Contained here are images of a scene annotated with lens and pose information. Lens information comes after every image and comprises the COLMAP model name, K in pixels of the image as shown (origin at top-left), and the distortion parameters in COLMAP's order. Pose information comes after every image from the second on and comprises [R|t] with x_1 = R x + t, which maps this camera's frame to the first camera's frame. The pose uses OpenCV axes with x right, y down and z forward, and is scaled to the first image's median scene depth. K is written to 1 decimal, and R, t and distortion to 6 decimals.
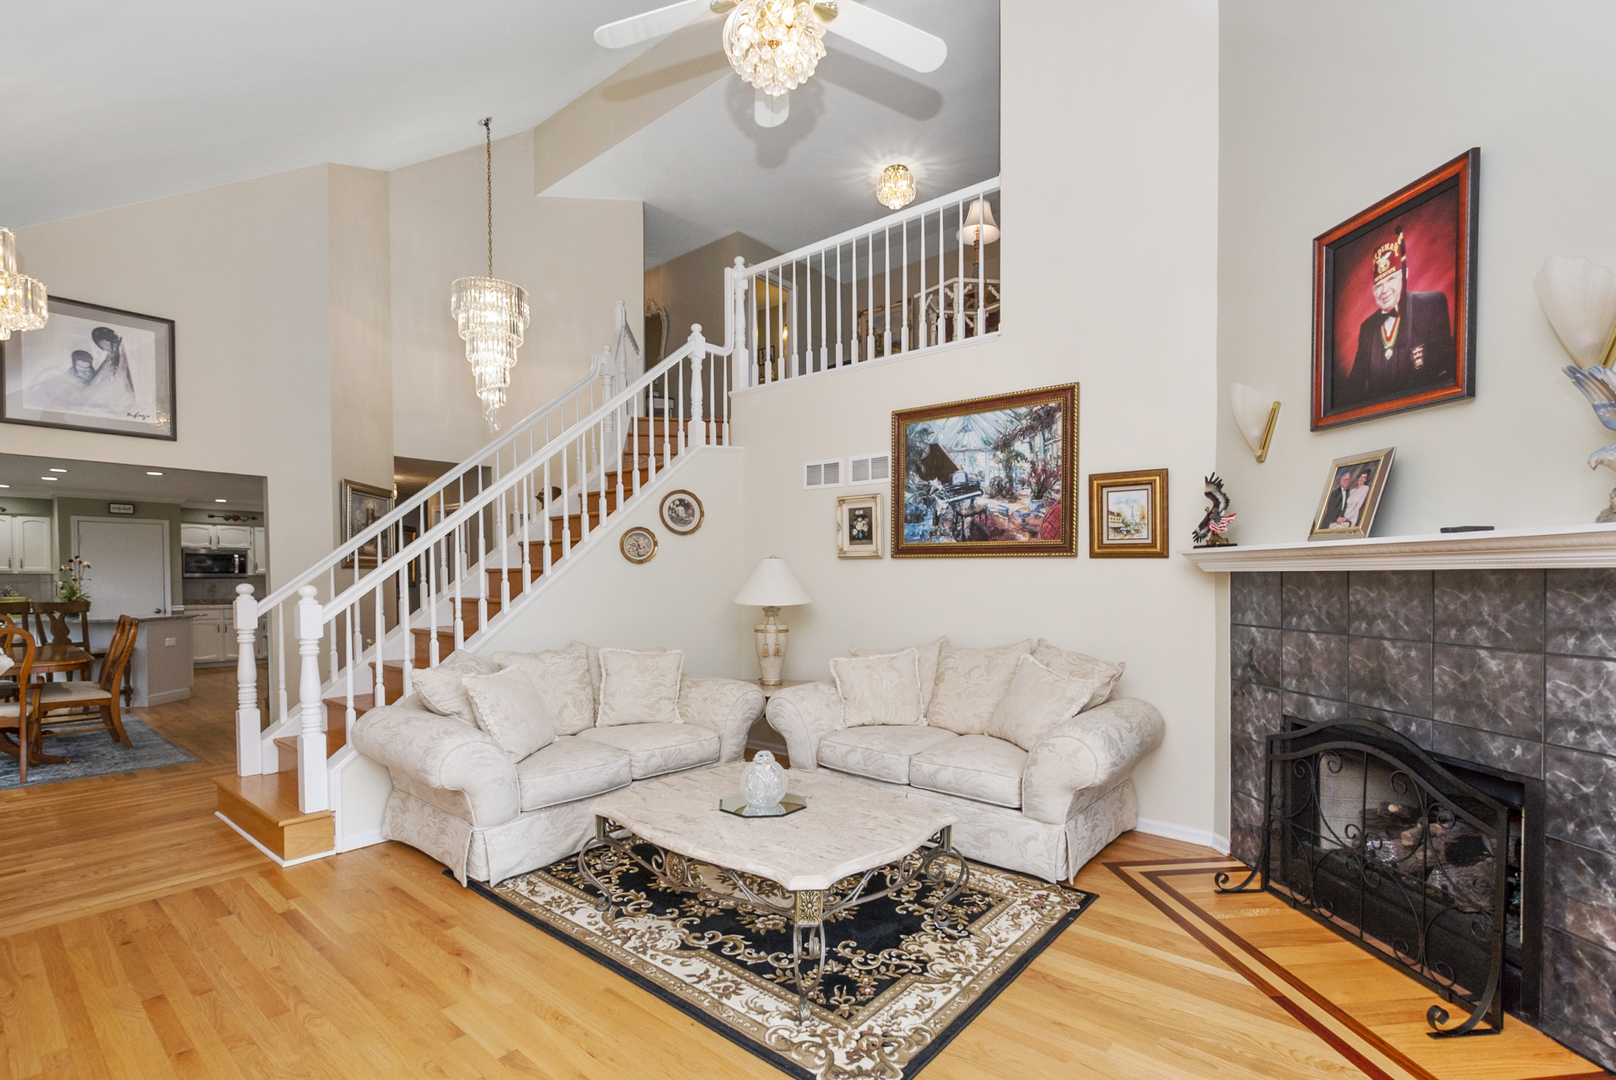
lens RADIAL K [[712.4, 0, 811.4], [0, 712.4, 586.0], [0, 0, 1]] dist [-0.003410, 0.000138]
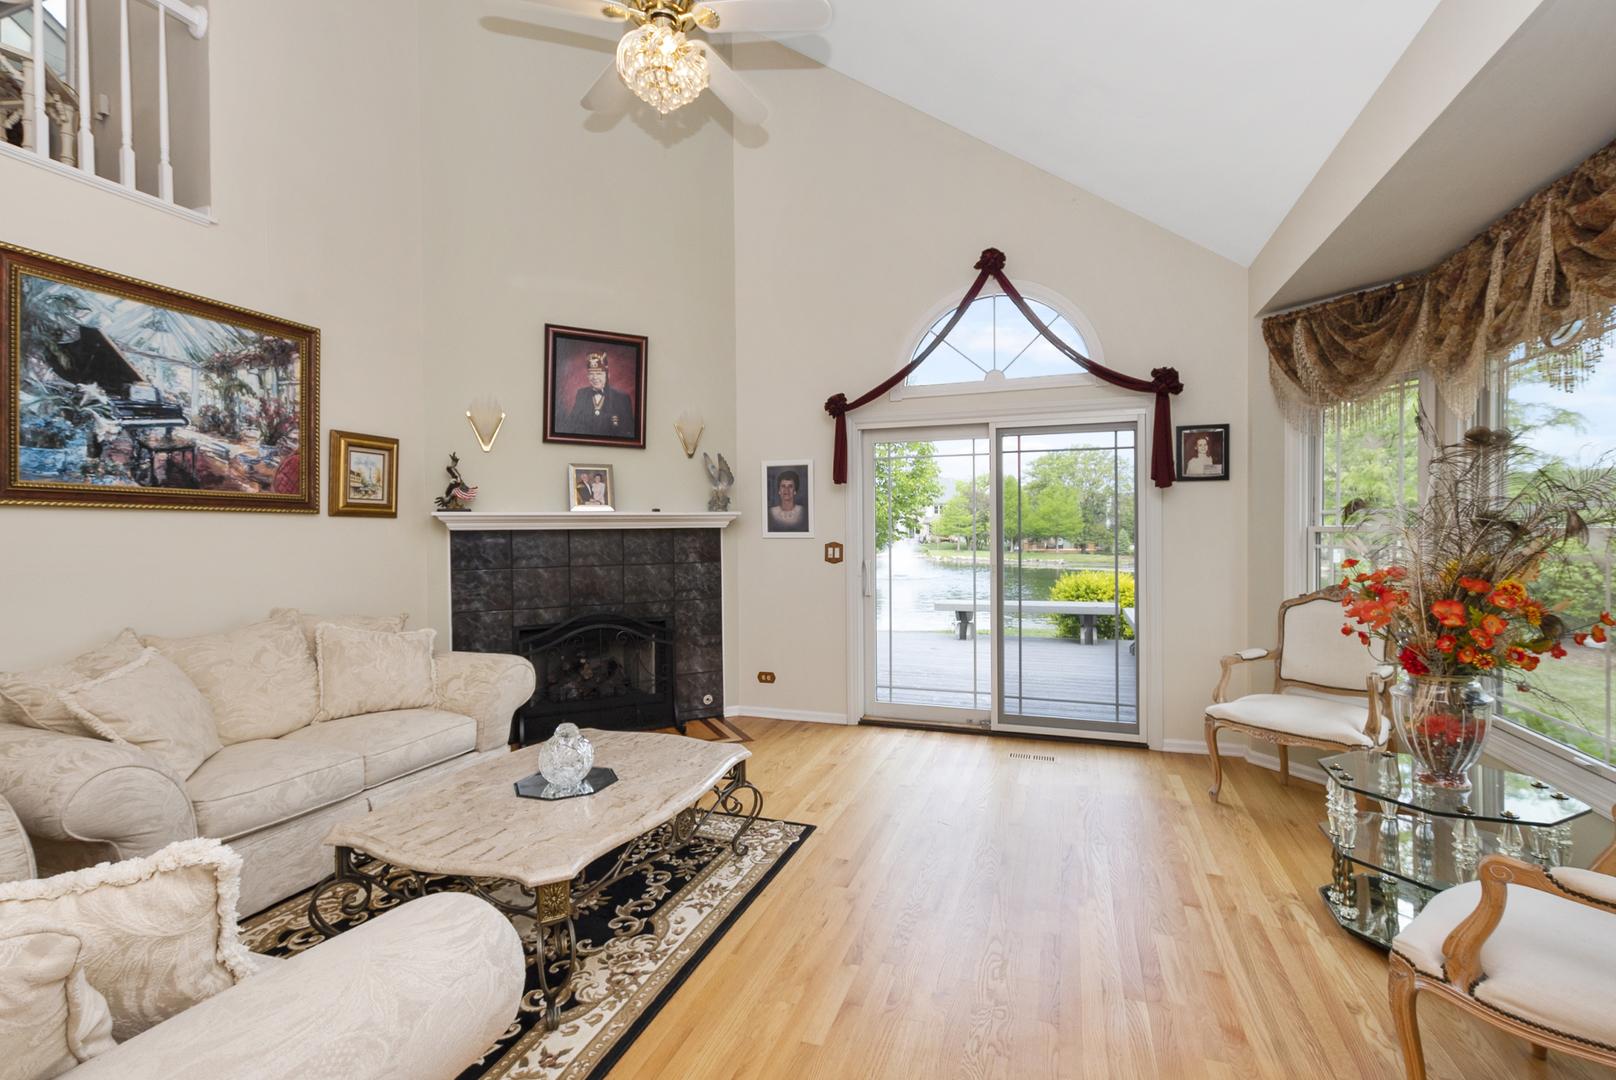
lens RADIAL K [[712.4, 0, 809.4], [0, 712.4, 526.2], [0, 0, 1]] dist [-0.003410, 0.000138]
pose [[-0.328581, 0.009277, 0.944430, -0.772414], [0.024389, 0.999702, -0.001335, -0.009073], [-0.944161, 0.022595, -0.328710, 0.748640]]
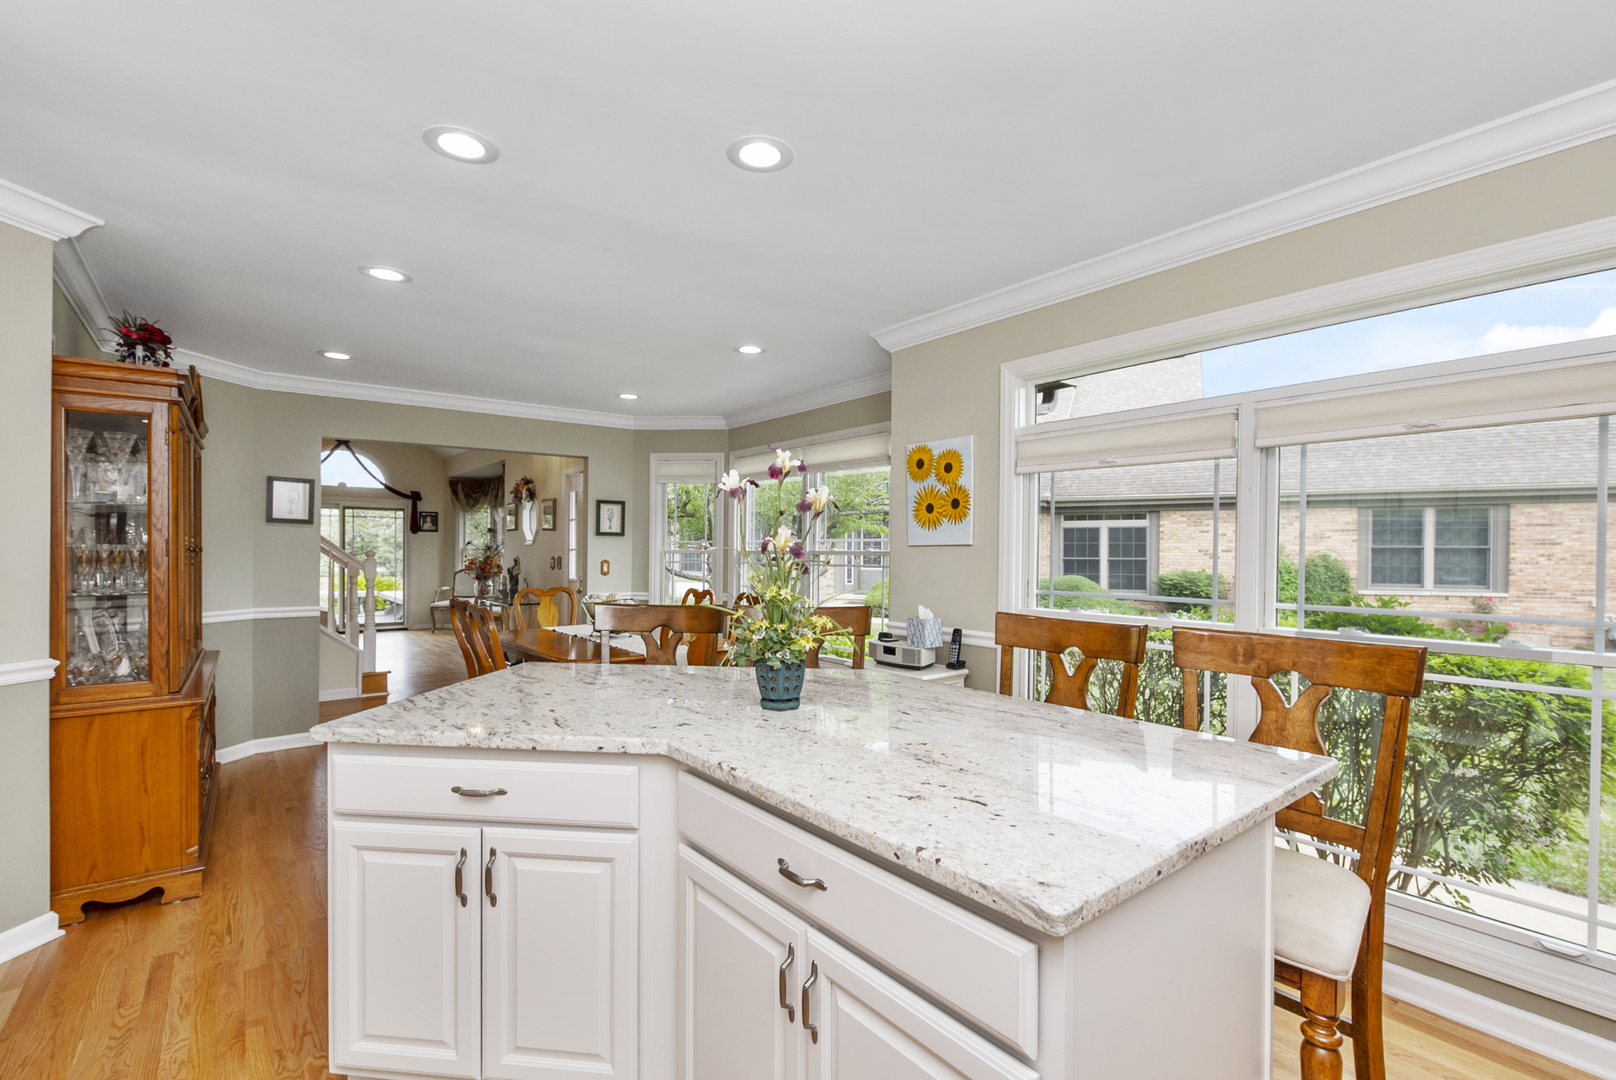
lens RADIAL K [[712.4, 0, 806.2], [0, 712.4, 544.6], [0, 0, 1]] dist [-0.003410, 0.000138]
pose [[-0.978040, 0.002087, 0.208409, -2.254057], [0.005714, 0.999843, 0.016802, -0.053368], [-0.208341, 0.017624, -0.977898, 2.580887]]
